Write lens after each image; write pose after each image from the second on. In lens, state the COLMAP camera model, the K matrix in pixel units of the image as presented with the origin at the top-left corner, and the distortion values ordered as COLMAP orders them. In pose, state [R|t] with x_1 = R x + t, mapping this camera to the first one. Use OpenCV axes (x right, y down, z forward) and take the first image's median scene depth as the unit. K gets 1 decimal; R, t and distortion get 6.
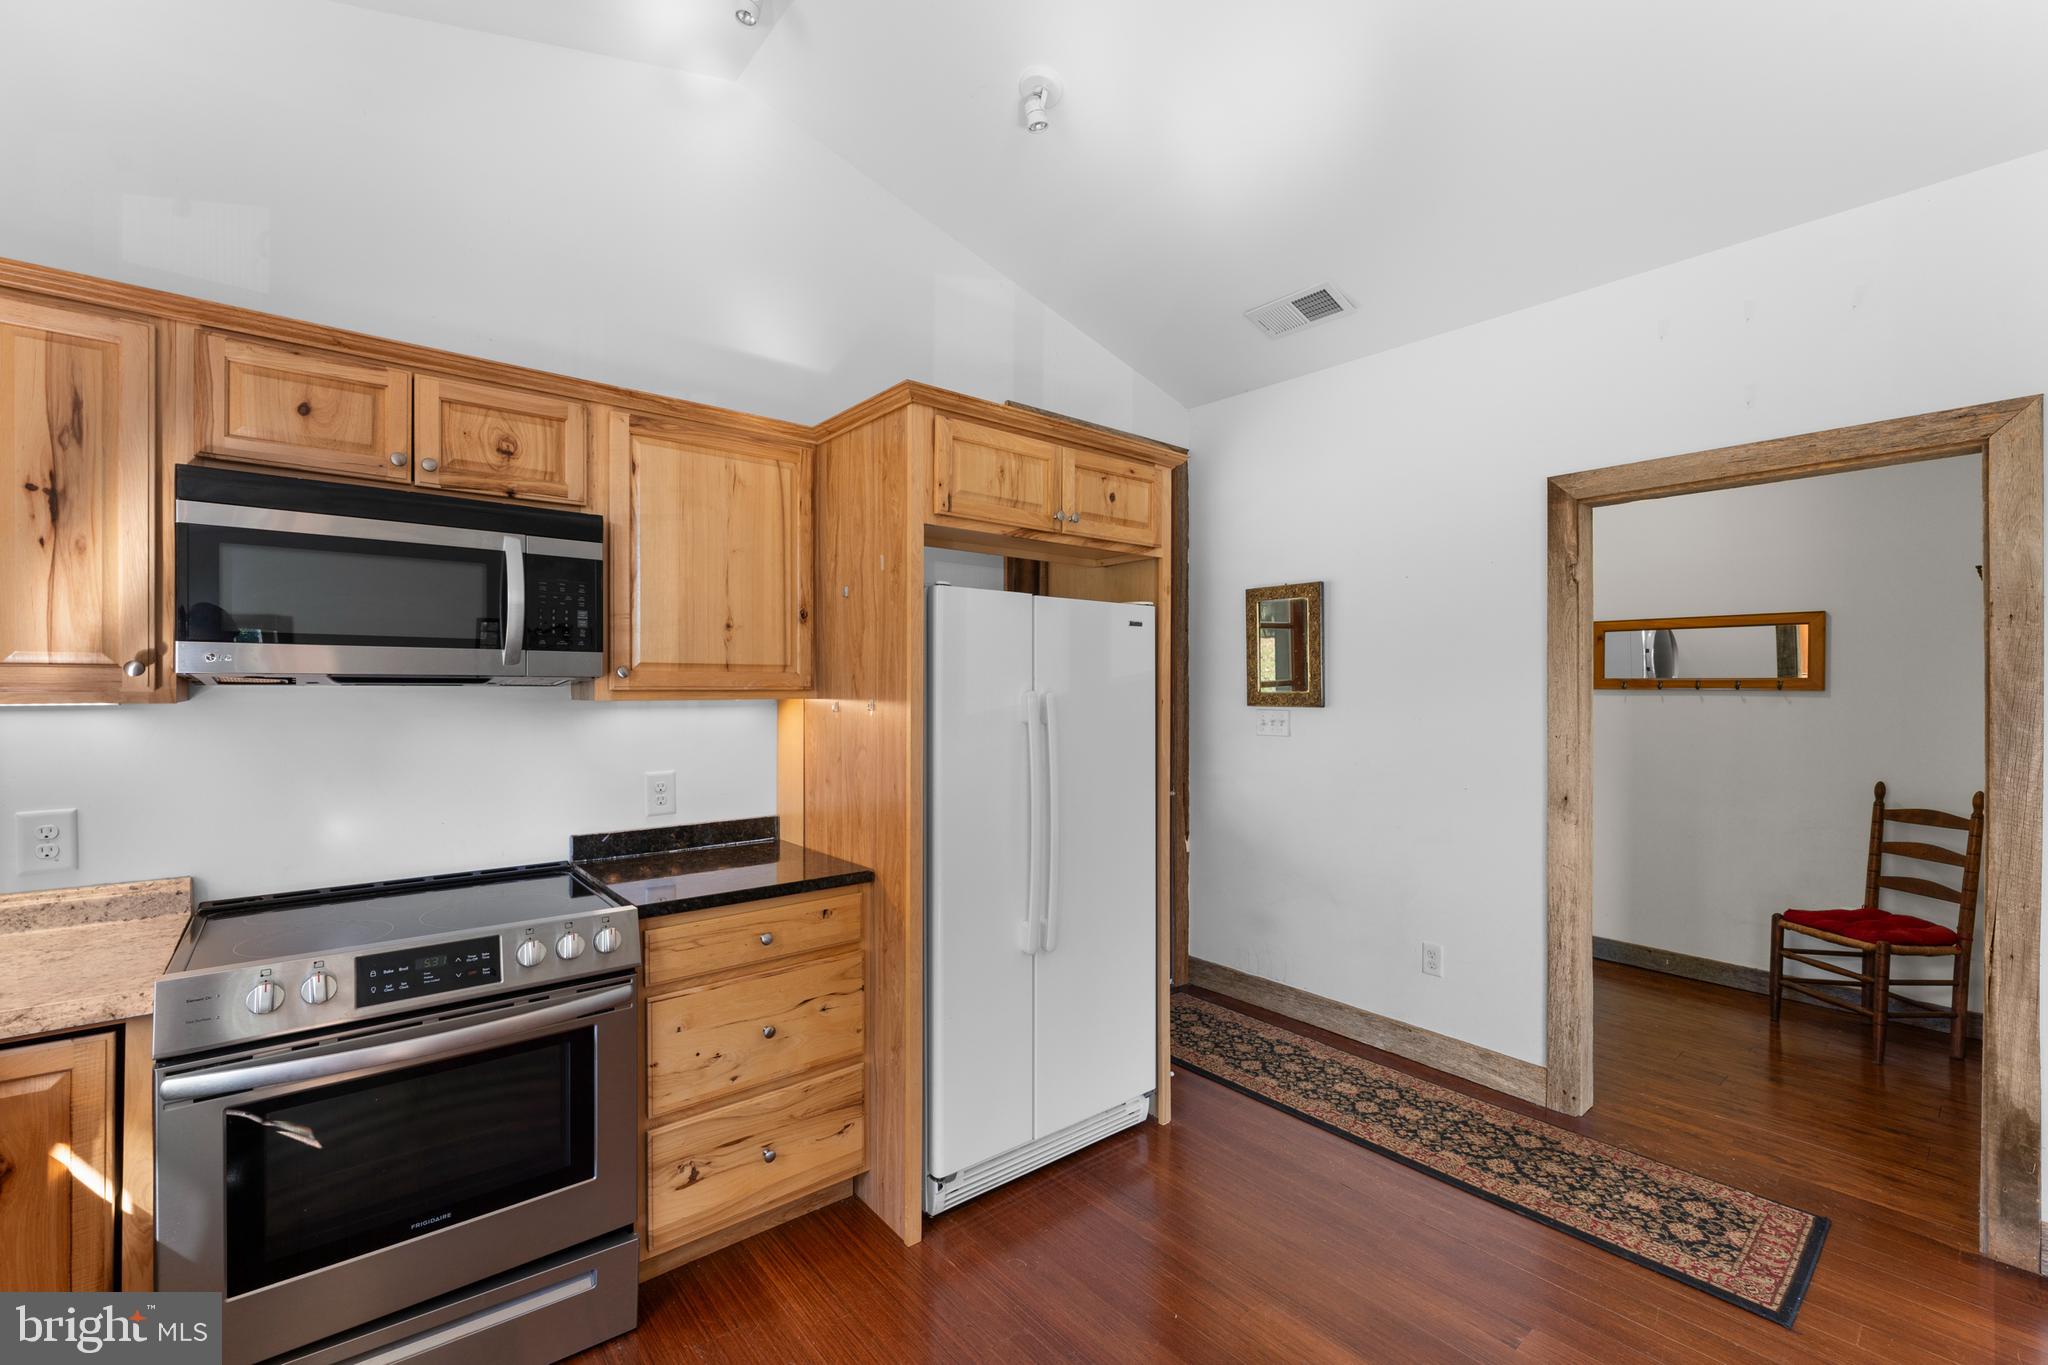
lens RADIAL K [[862.2, 0, 1029.4], [0, 862.2, 690.9], [0, 0, 1]] dist [-0.003007, 0.000324]
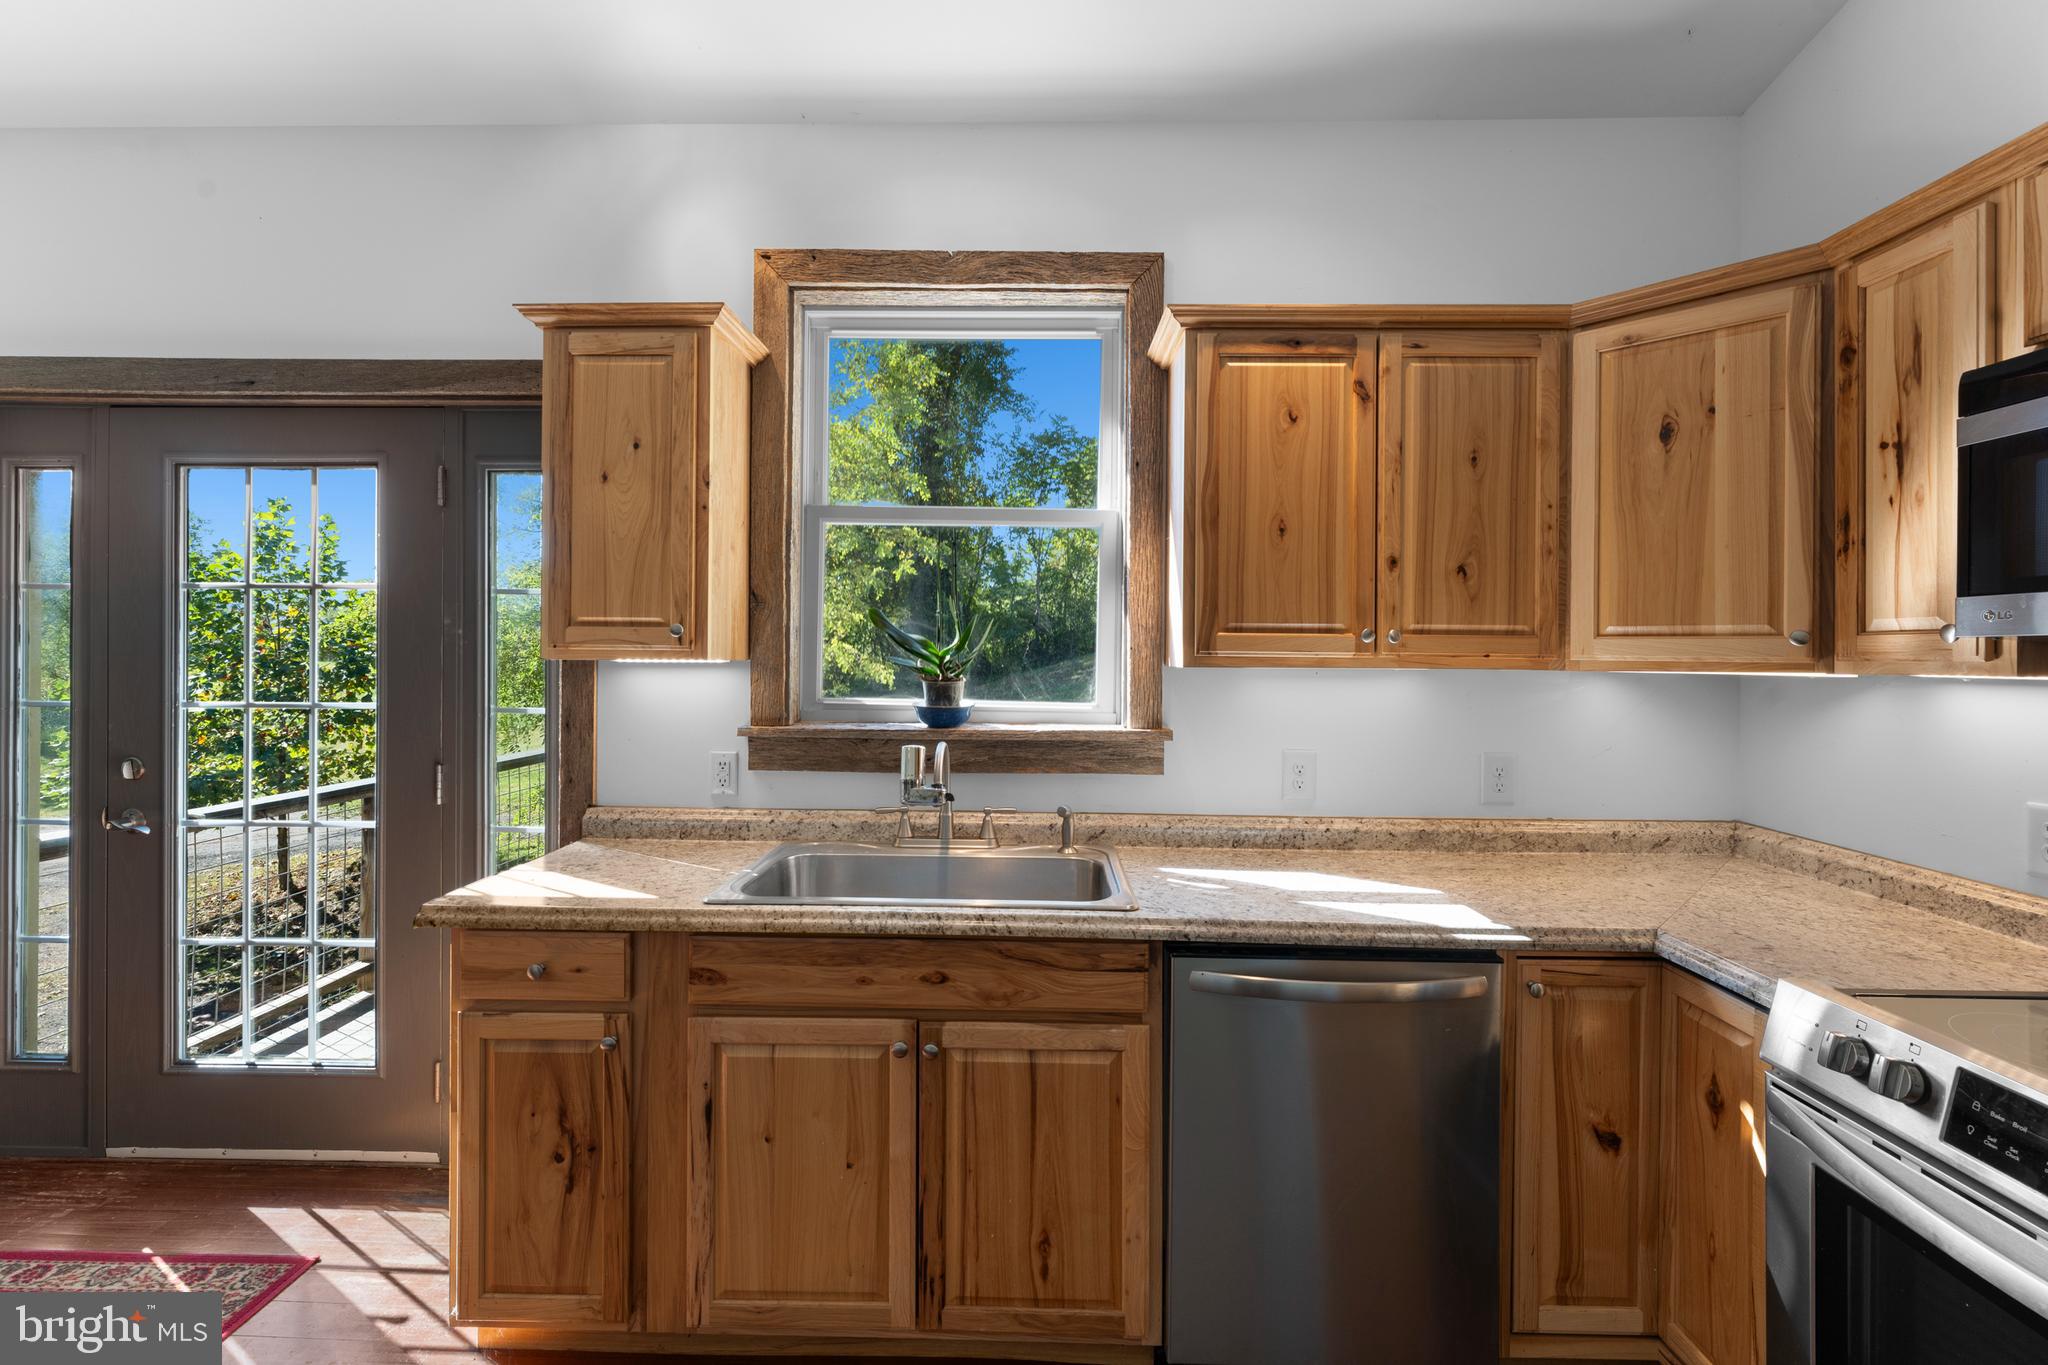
lens RADIAL K [[868.9, 0, 1020.3], [0, 868.9, 653.9], [0, 0, 1]] dist [-0.003447, 0.000978]
pose [[-0.656126, -0.011297, -0.754567, 0.138186], [-0.017265, 0.999851, 0.000044, 0.007307], [0.754454, 0.013057, -0.656223, 0.683087]]
